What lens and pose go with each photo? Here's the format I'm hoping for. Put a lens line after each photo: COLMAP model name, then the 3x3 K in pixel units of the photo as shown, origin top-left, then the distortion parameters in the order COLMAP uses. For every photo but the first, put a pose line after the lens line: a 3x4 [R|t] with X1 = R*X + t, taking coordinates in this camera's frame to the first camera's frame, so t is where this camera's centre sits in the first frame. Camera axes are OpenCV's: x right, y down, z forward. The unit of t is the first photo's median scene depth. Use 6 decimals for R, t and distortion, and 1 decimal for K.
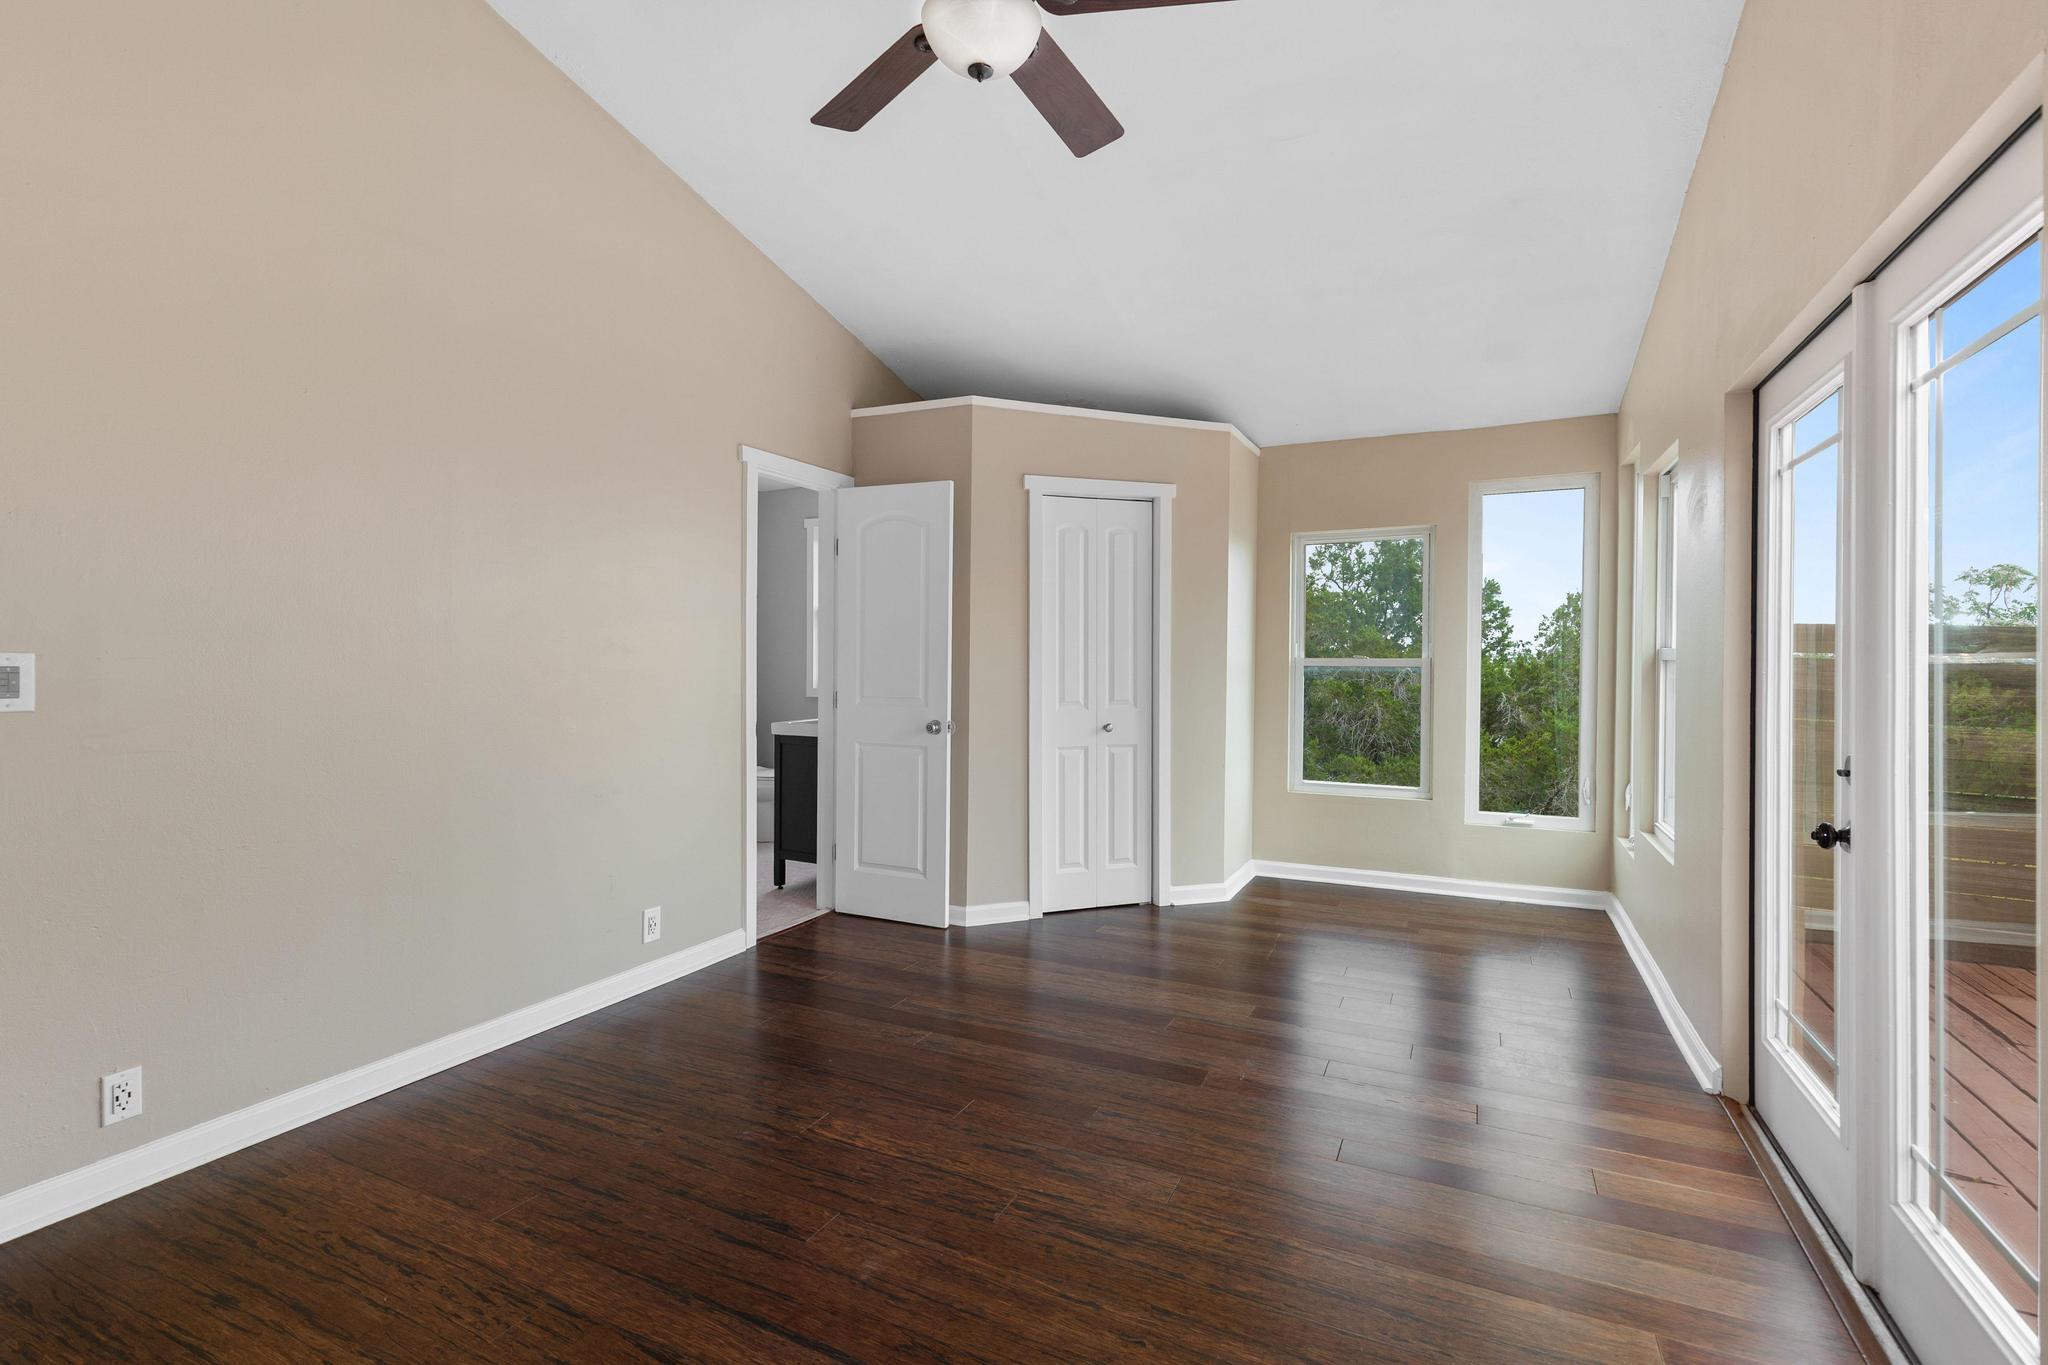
lens RADIAL K [[924.8, 0, 1024.2], [0, 924.8, 691.6], [0, 0, 1]] dist [0.001978, -0.000090]
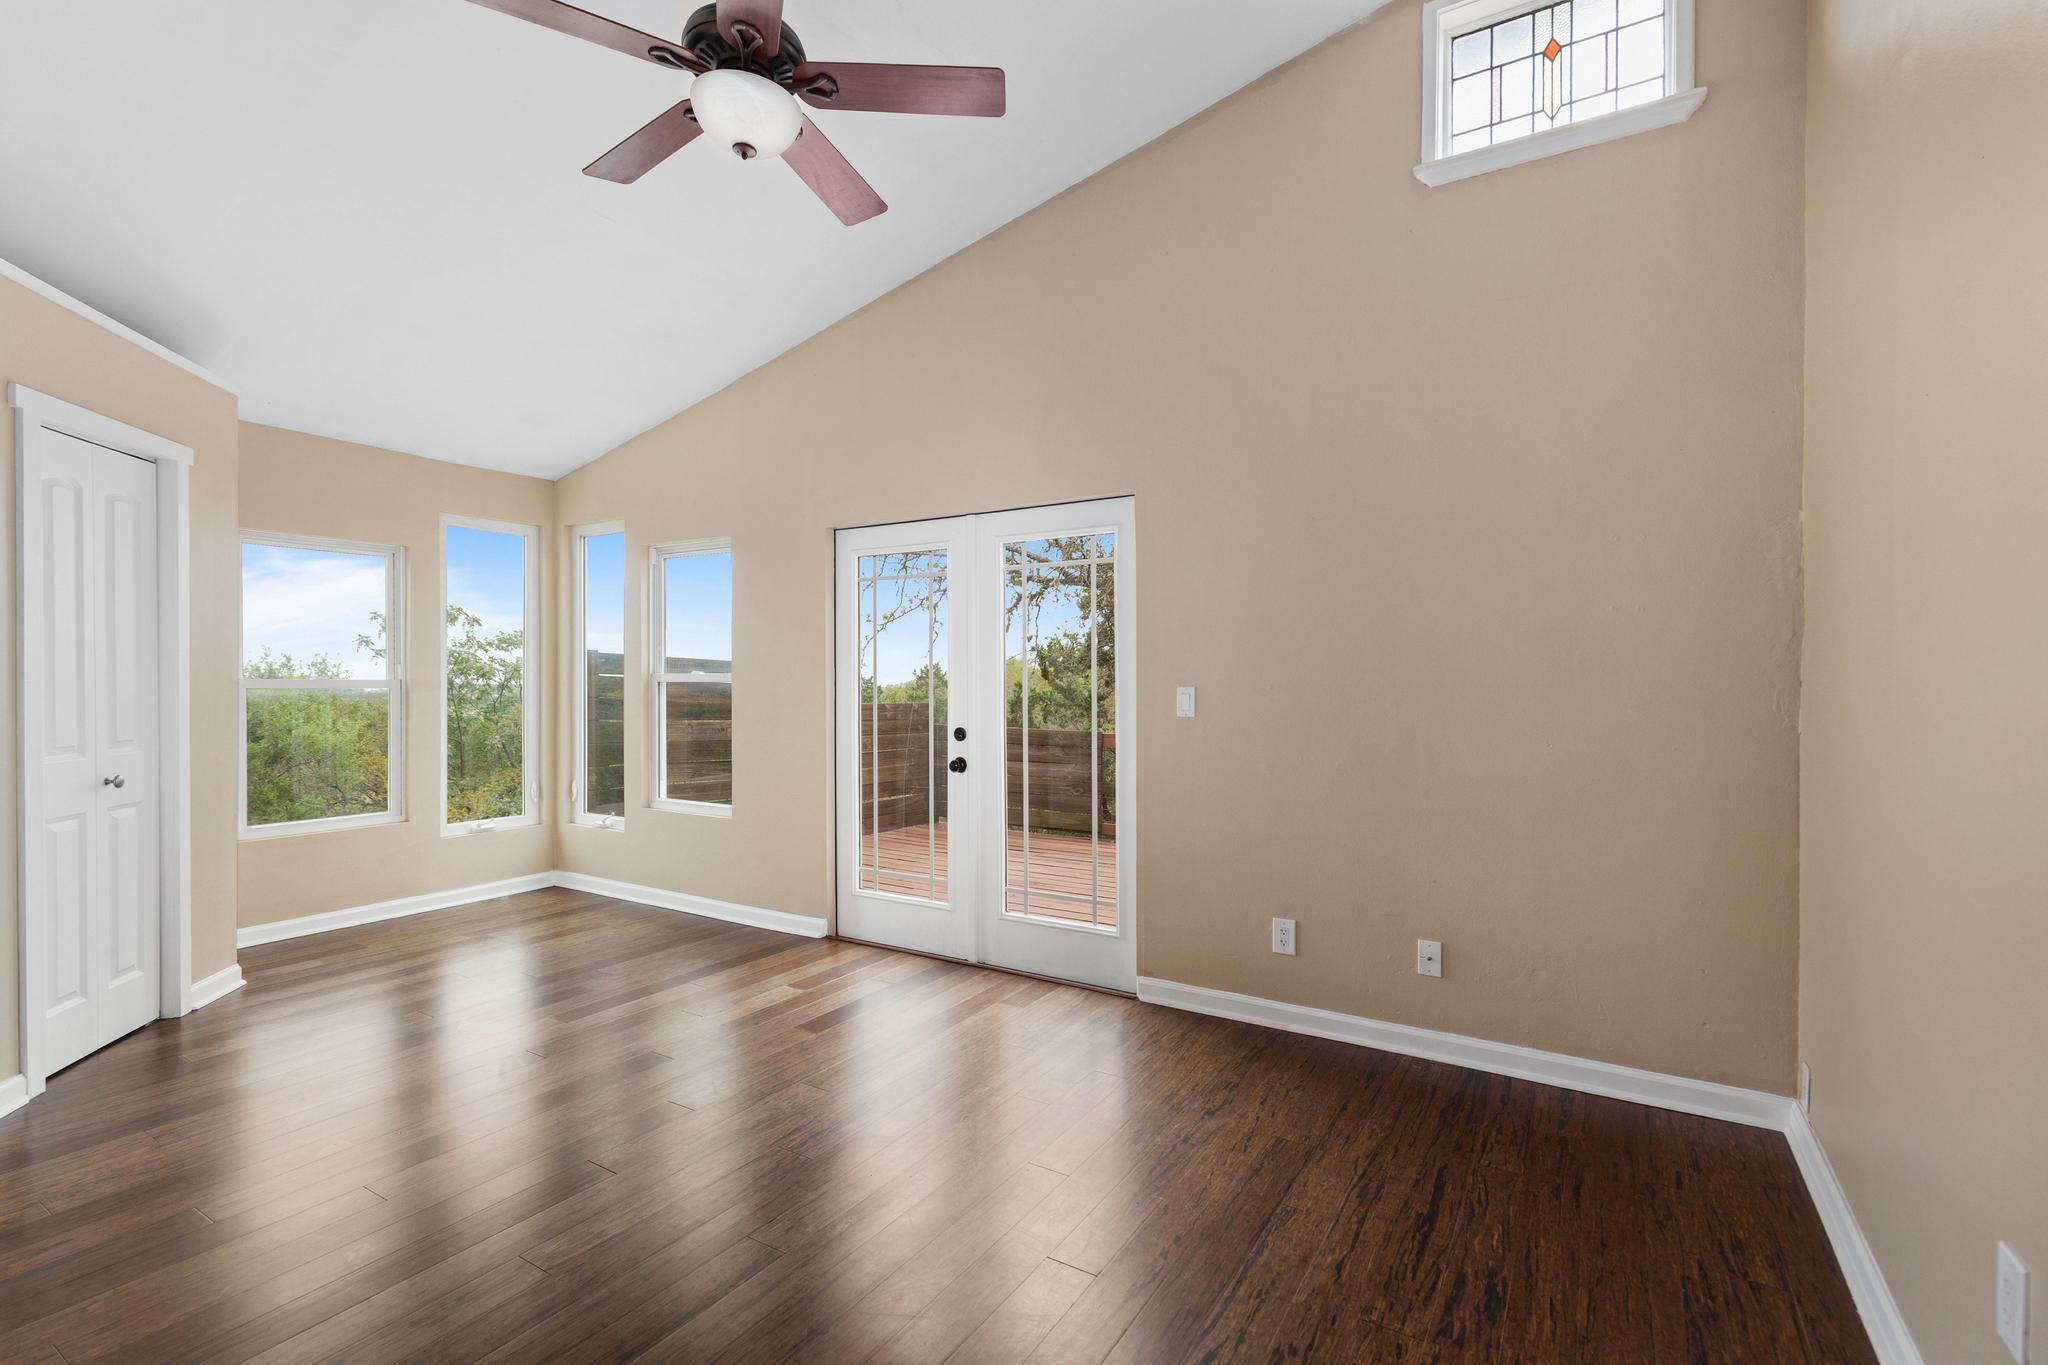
lens RADIAL K [[925.7, 0, 1018.0], [0, 925.7, 678.5], [0, 0, 1]] dist [0.006450, -0.000119]
pose [[0.107892, 0.001285, 0.994162, -0.736572], [0.028425, 0.999586, -0.004377, -0.019148], [-0.993756, 0.028732, 0.107811, 0.362655]]
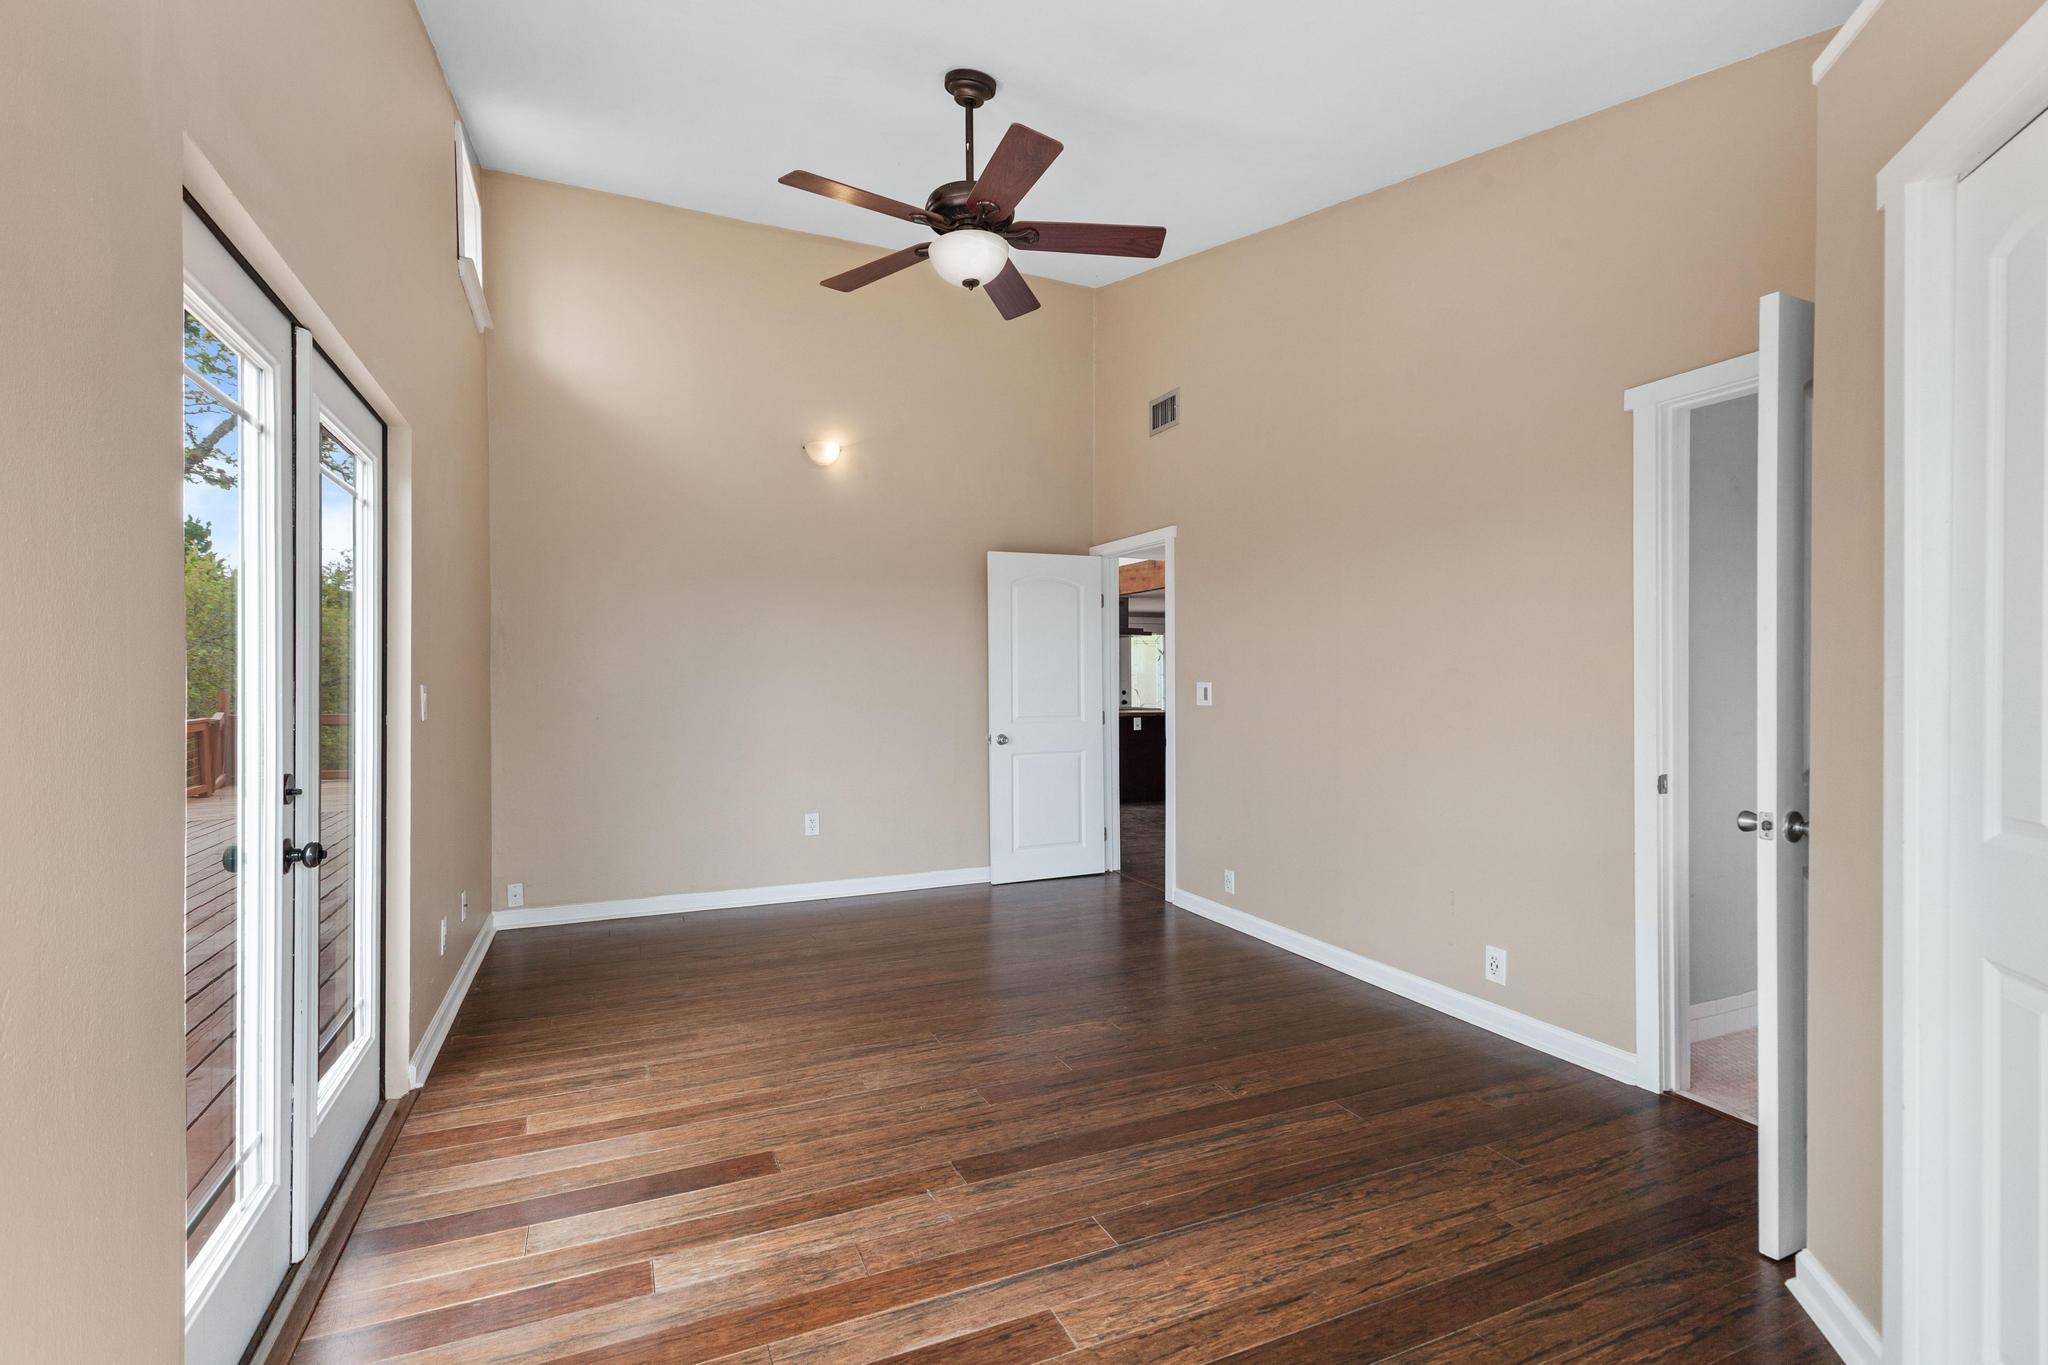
lens RADIAL K [[933.1, 0, 1016.6], [0, 933.1, 692.2], [0, 0, 1]] dist [0.021851, -0.000194]
pose [[-0.646355, 0.006364, -0.763010, 0.685980], [-0.024816, 0.999261, 0.029356, -0.043839], [0.762633, 0.037909, -0.645720, 1.325220]]
